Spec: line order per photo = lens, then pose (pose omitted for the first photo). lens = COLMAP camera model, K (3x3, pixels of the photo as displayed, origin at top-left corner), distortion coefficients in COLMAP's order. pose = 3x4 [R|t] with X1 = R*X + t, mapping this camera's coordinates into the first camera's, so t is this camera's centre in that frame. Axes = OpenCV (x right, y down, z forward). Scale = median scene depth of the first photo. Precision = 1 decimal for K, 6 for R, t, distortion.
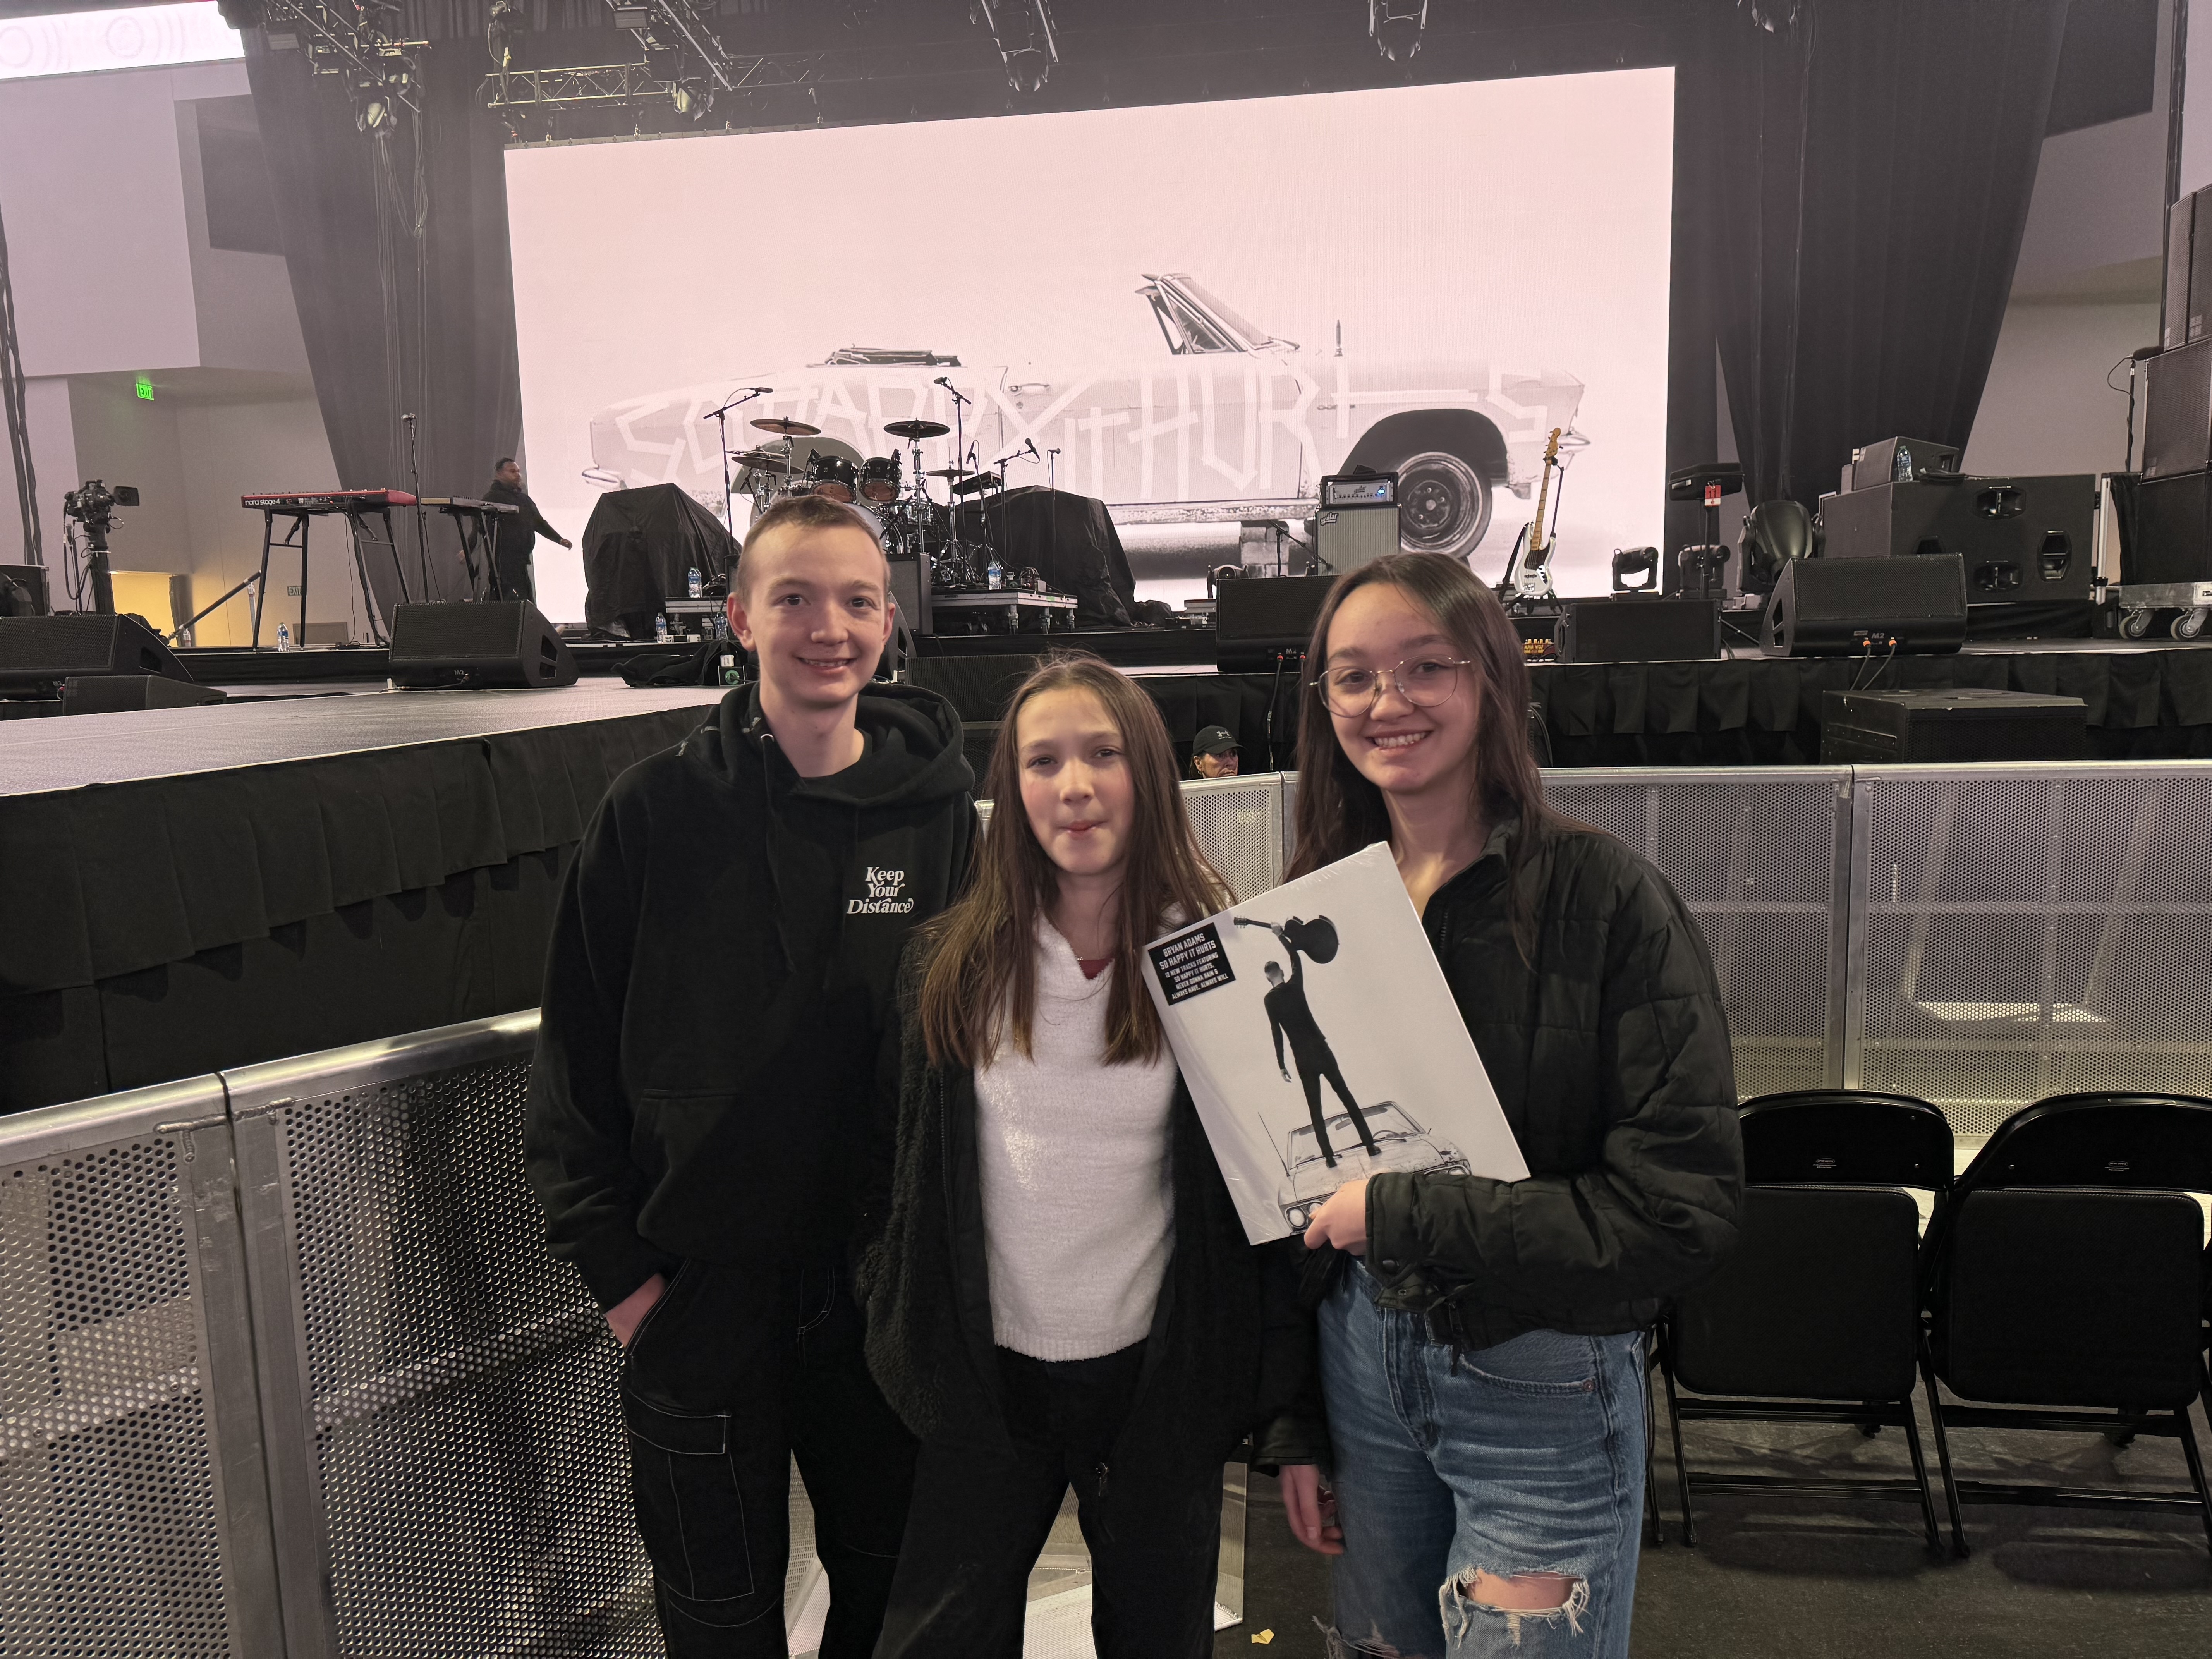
lens RADIAL K [[1546.3, 0, 1108.4], [0, 1546.3, 835.8], [0, 0, 1]] dist [0.009958, 0.002149]
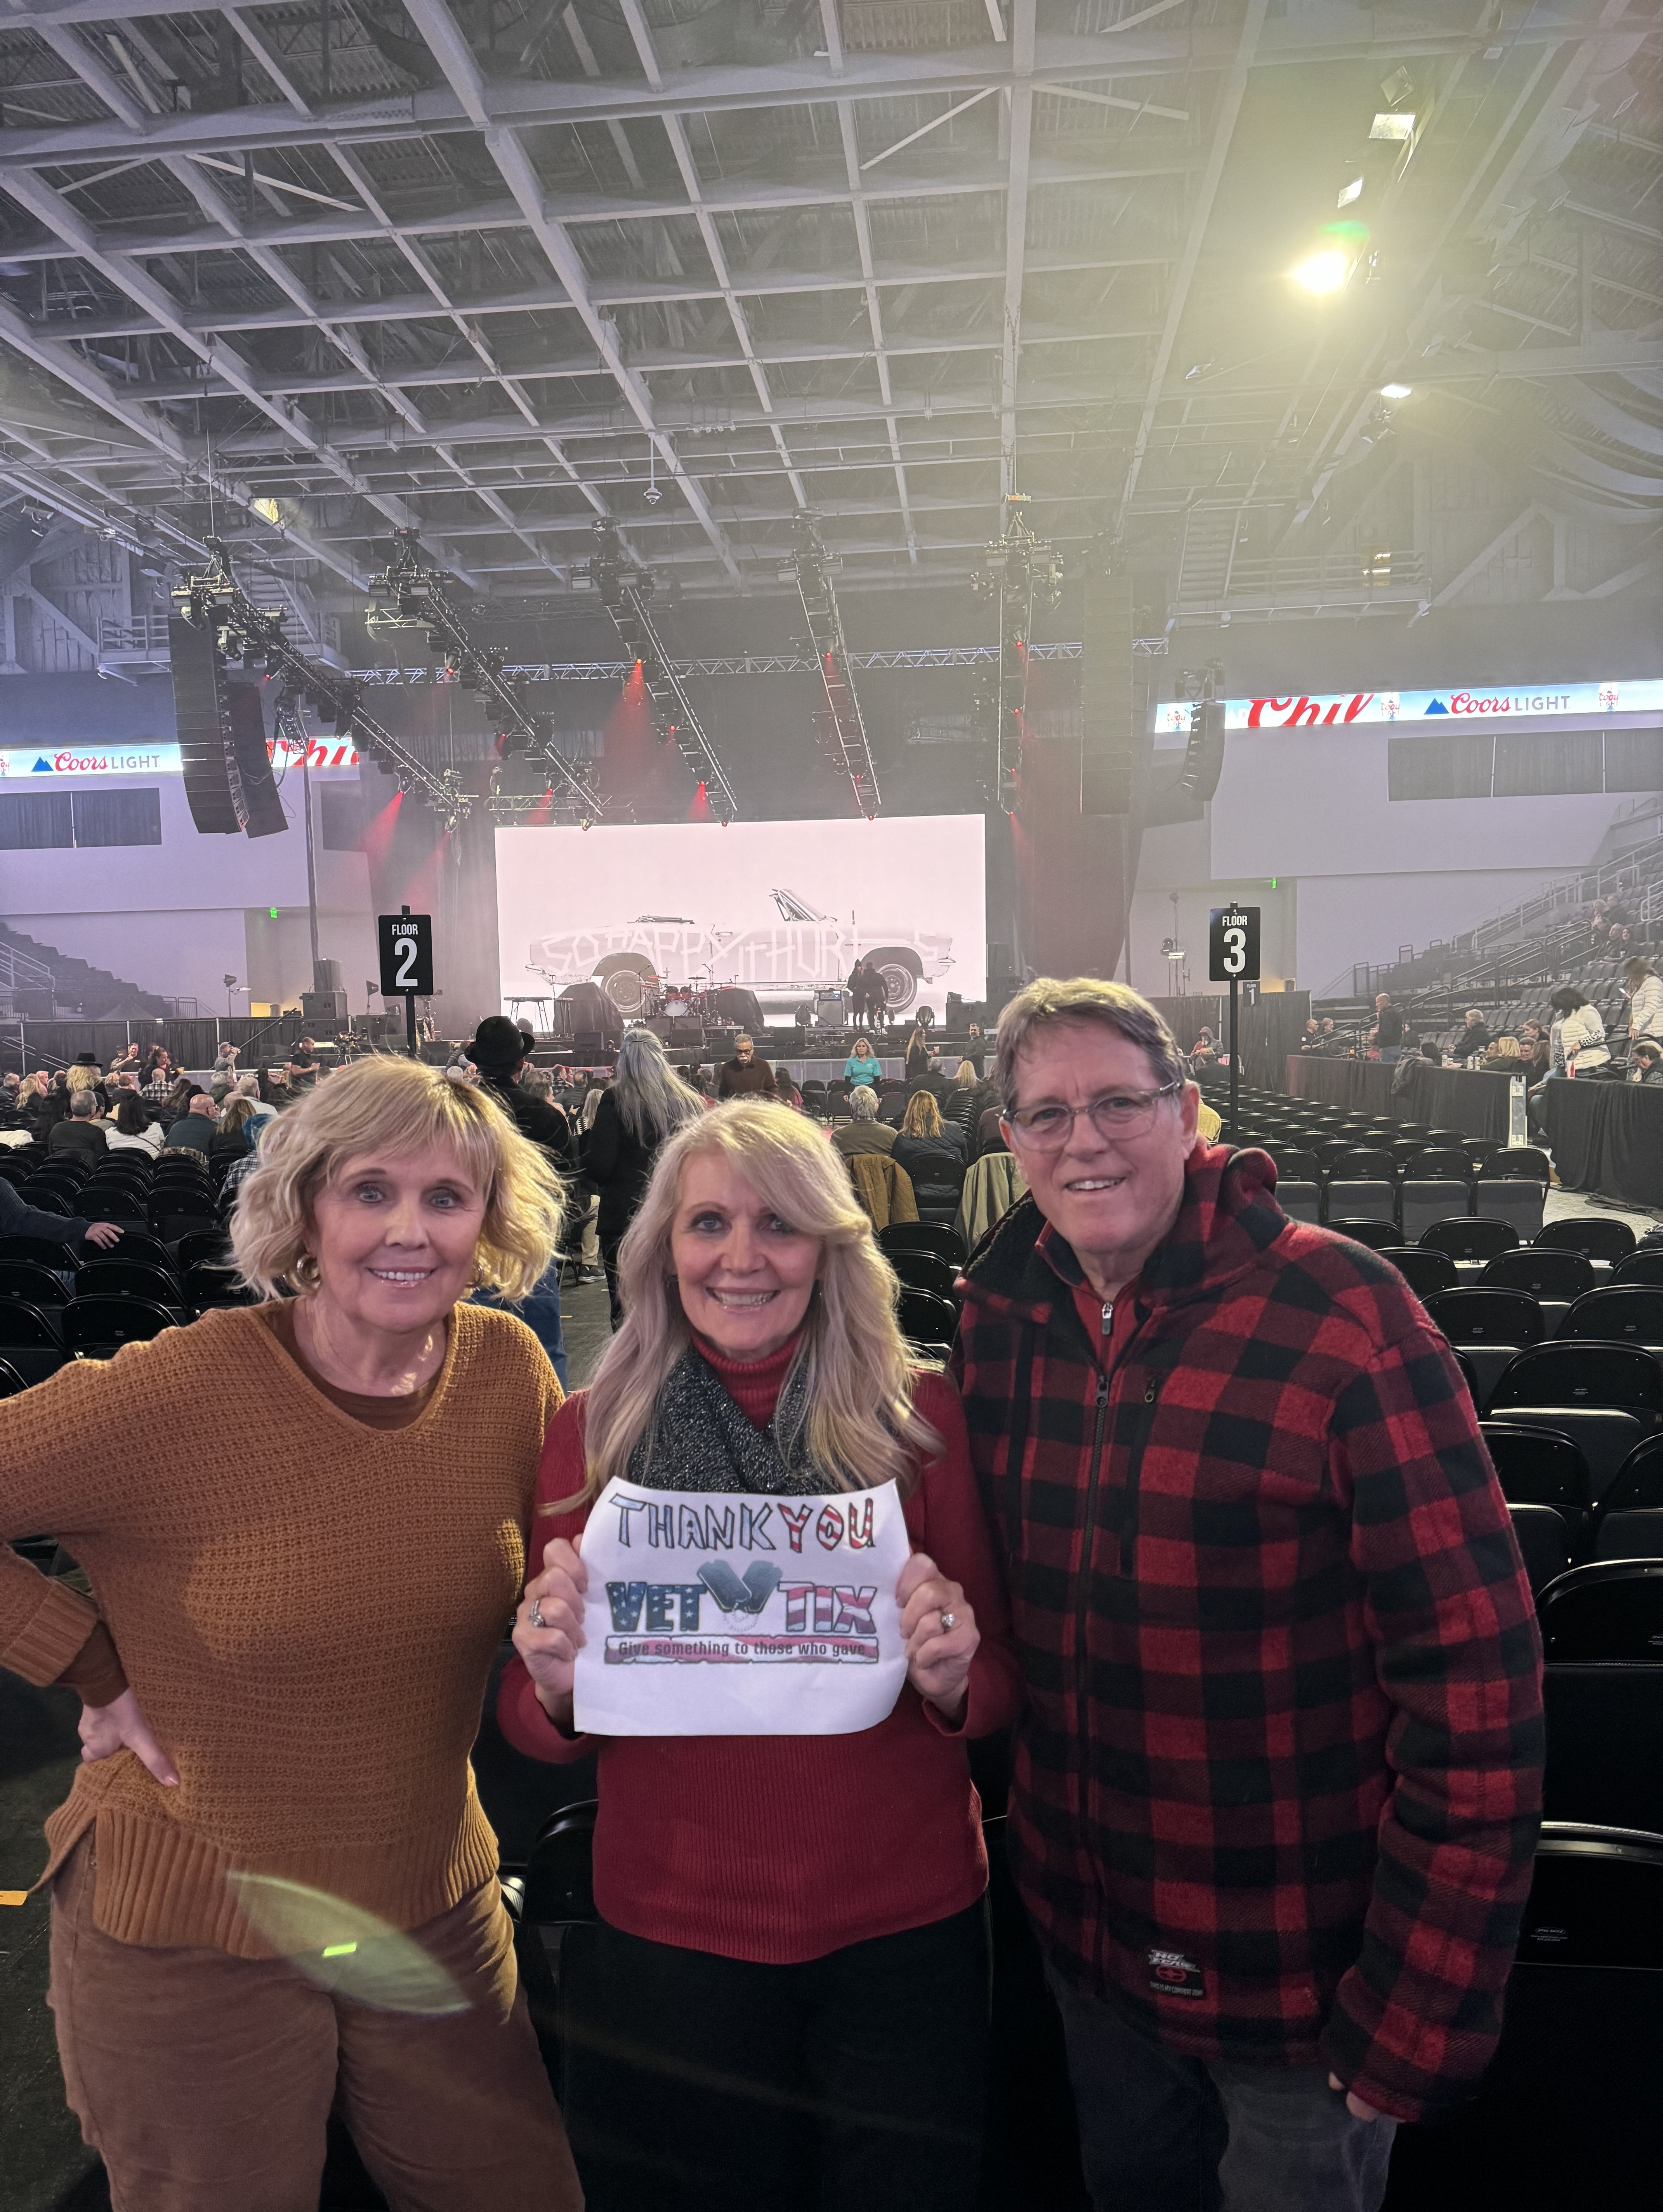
lens RADIAL K [[1546.1, 0, 830.3], [0, 1546.1, 1108.1], [0, 0, 1]] dist [0.009958, 0.002149]
pose [[0.997871, 0.000768, 0.065207, -0.042707], [0.003917, 0.997420, -0.071684, 0.143814], [-0.065094, 0.071786, 0.995294, -1.330599]]
